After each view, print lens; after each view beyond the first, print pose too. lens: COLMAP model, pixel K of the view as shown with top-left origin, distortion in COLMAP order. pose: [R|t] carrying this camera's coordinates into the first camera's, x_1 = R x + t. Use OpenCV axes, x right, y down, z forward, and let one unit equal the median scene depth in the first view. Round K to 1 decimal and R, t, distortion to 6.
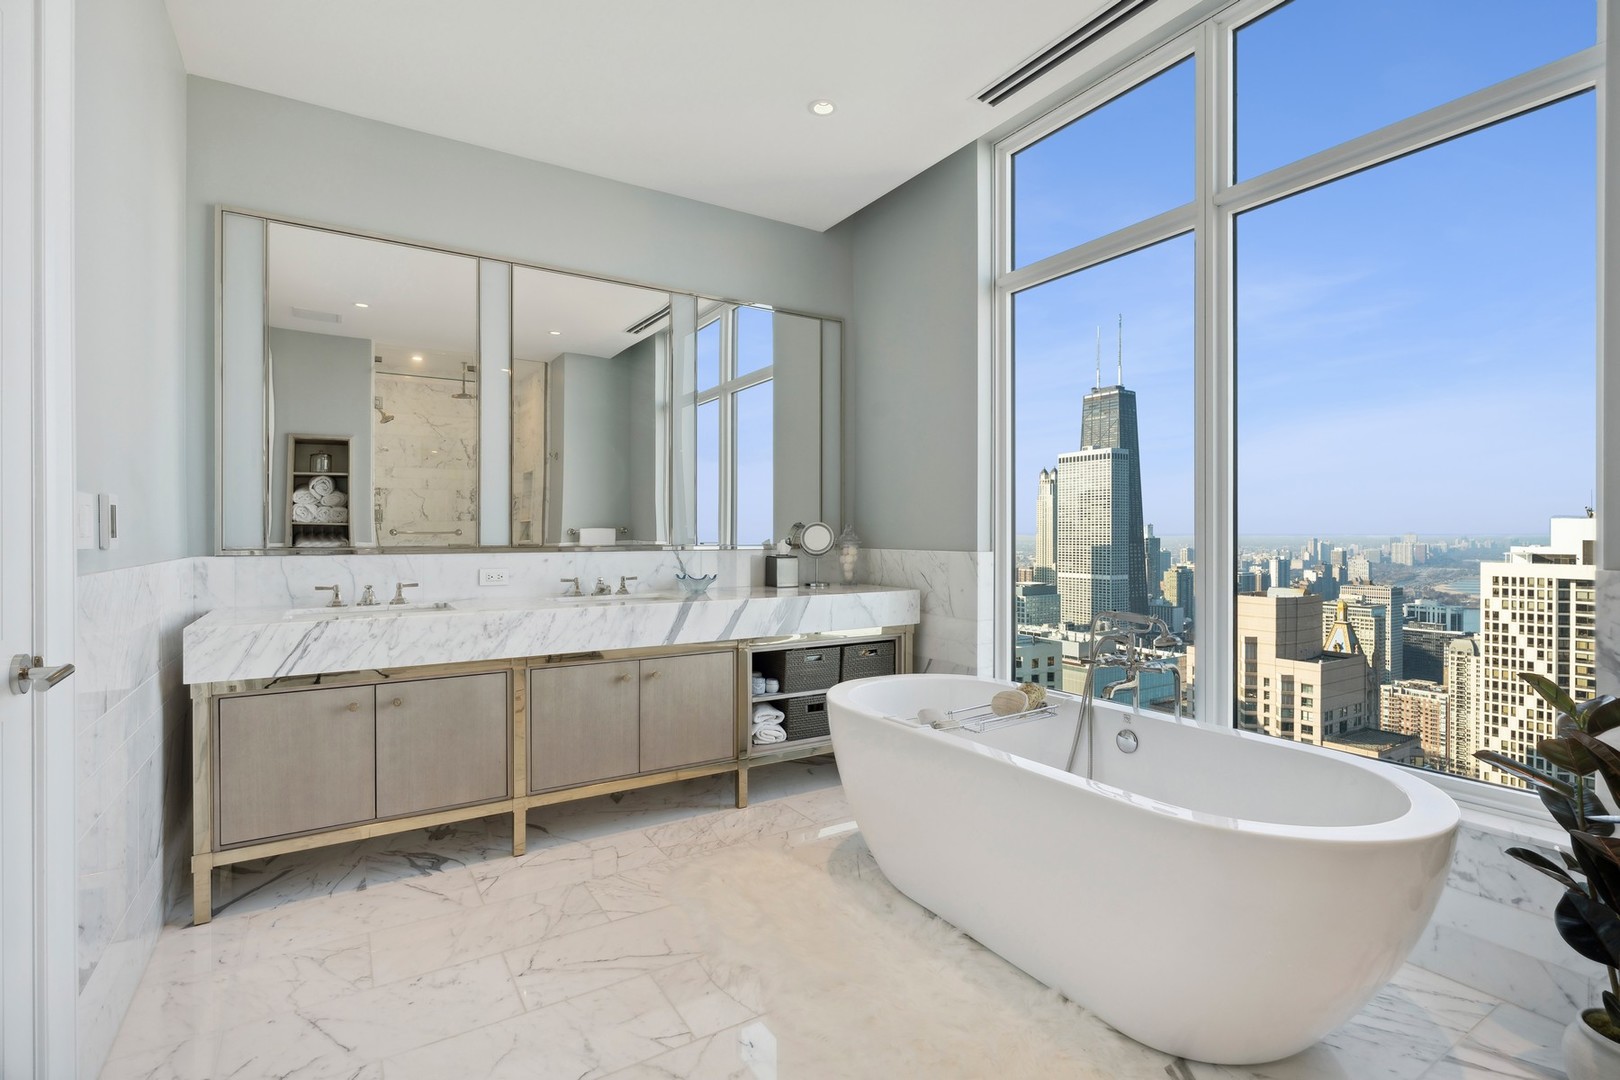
lens RADIAL K [[762.4, 0, 763.1], [0, 762.4, 531.6], [0, 0, 1]] dist [0.001580, -0.003666]
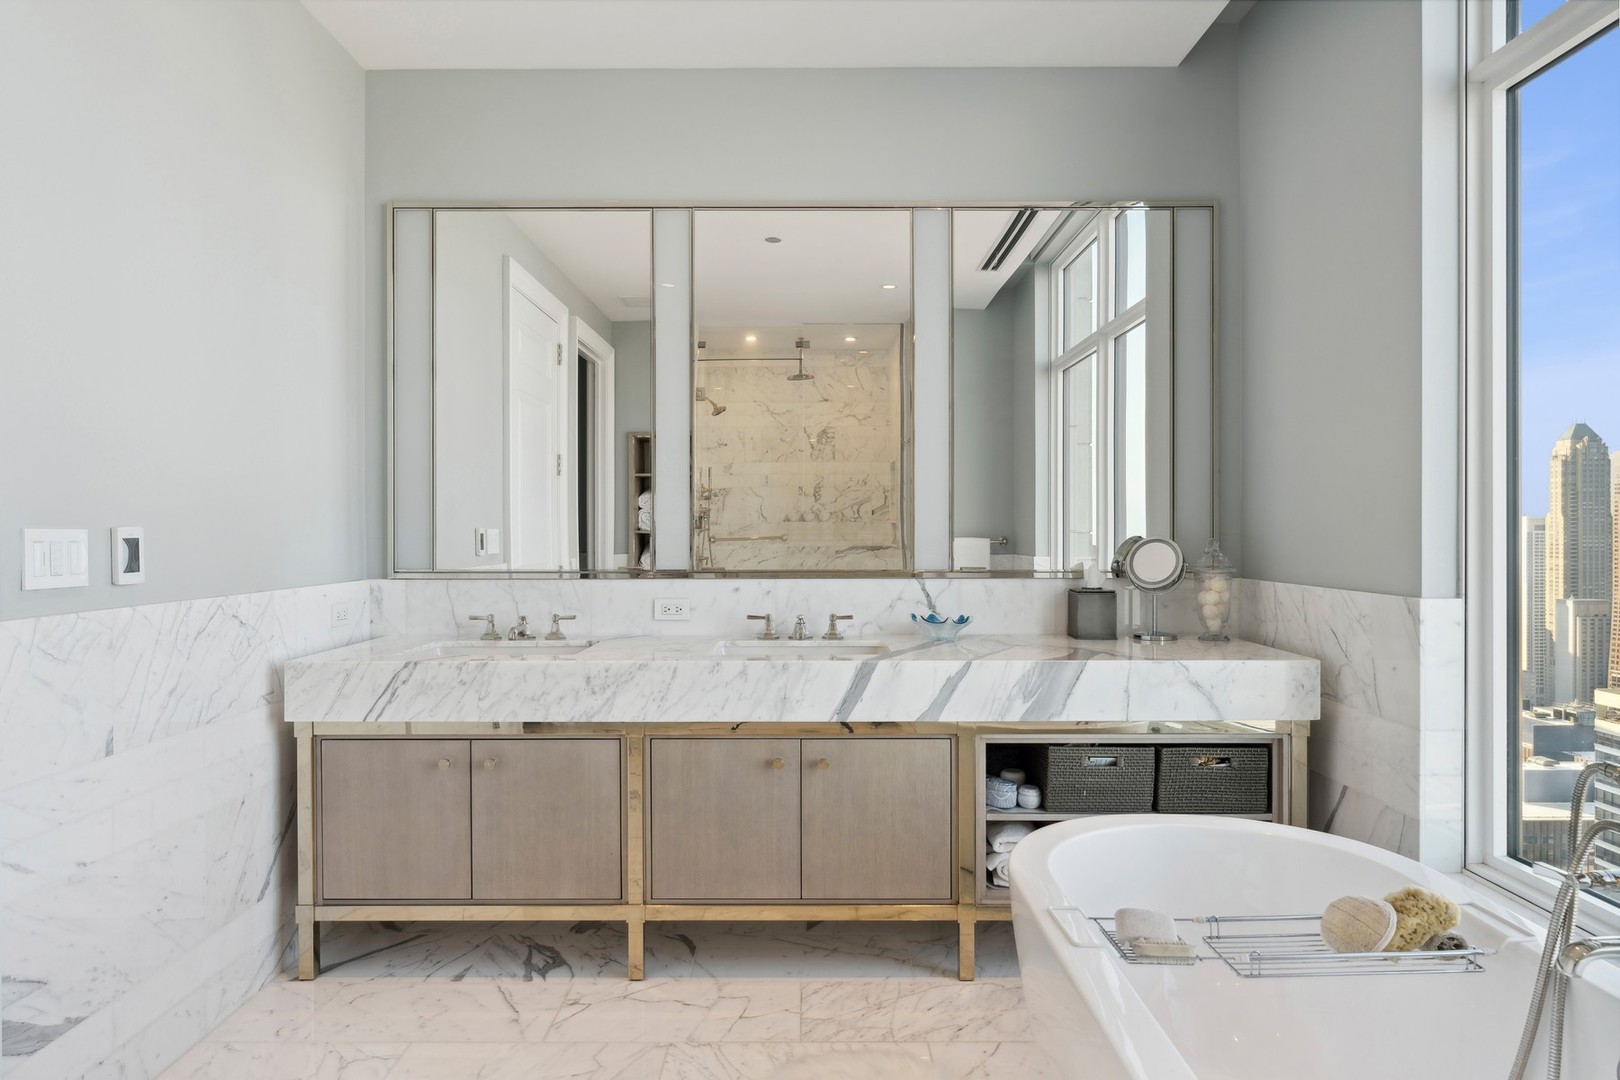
lens RADIAL K [[941.9, 0, 763.4], [0, 941.9, 530.9], [0, 0, 1]] dist [-0.003205, 0.002868]
pose [[0.854580, -0.002894, -0.519312, 0.238451], [0.003553, 0.999994, 0.000274, -0.022210], [0.519308, -0.002079, 0.854584, 0.219098]]
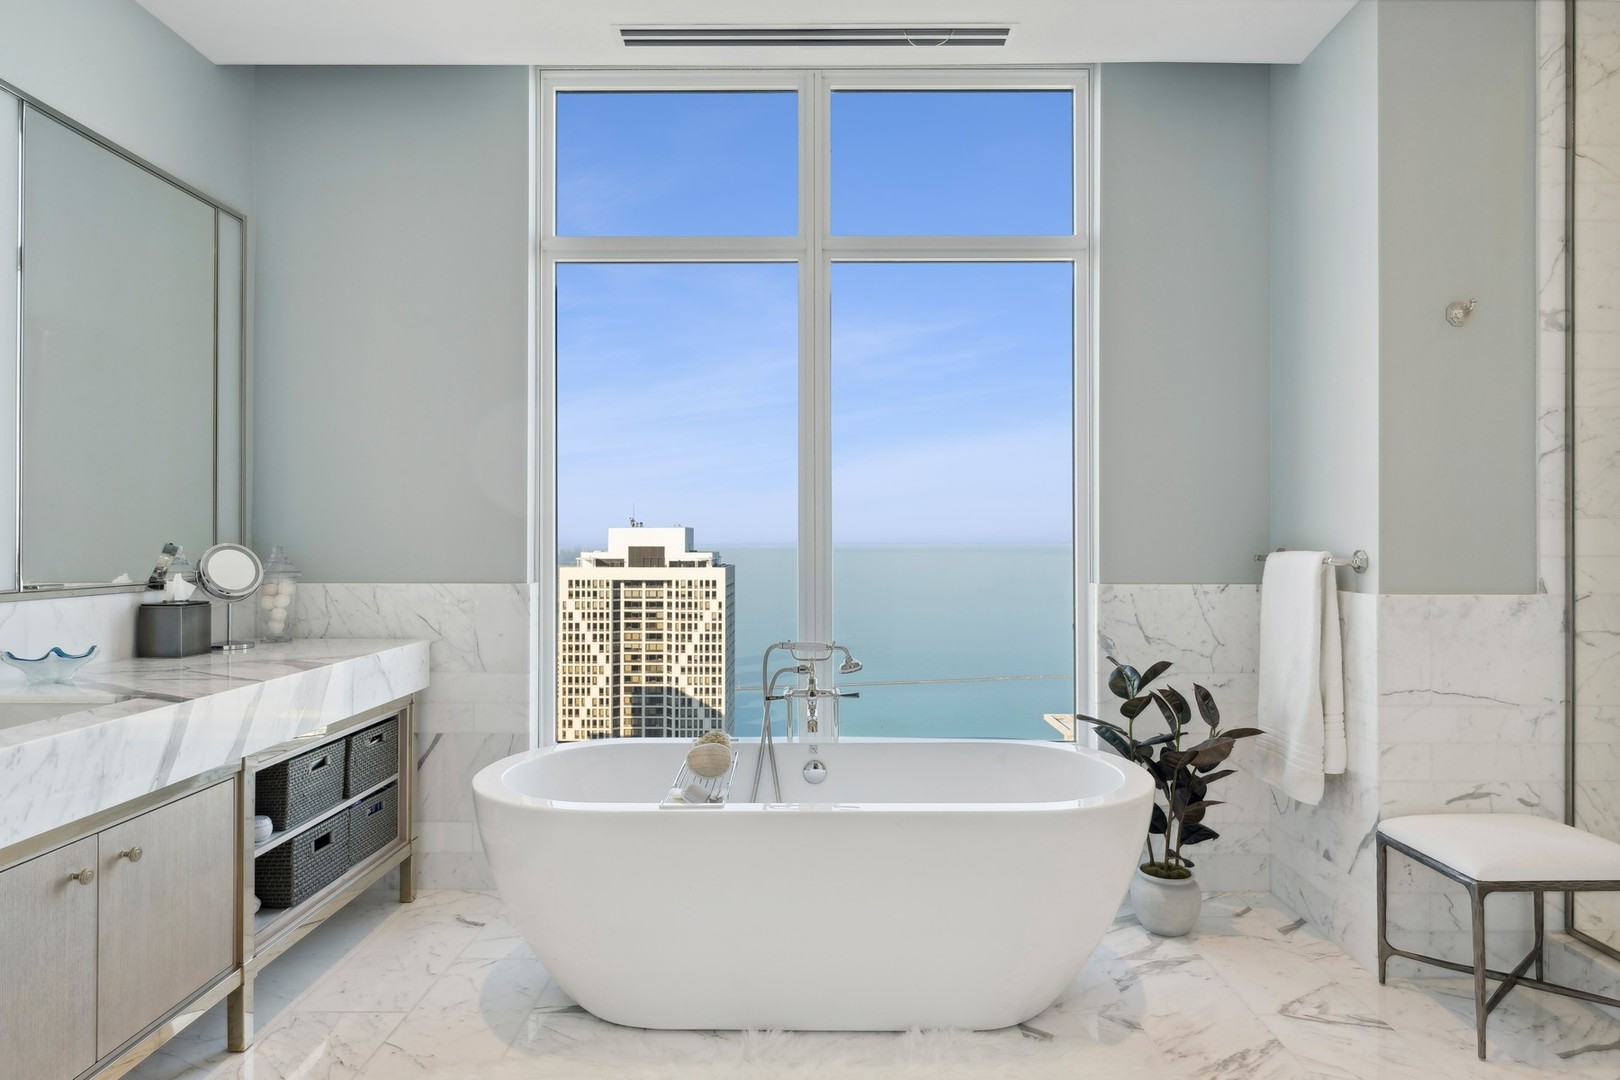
lens RADIAL K [[951.3, 0, 811.1], [0, 951.3, 528.3], [0, 0, 1]] dist [0.000262, -0.001102]
pose [[0.506343, 0.008685, 0.862288, -0.421415], [-0.000696, 0.999953, -0.009663, -0.021295], [-0.862332, 0.004293, 0.506326, 0.266123]]
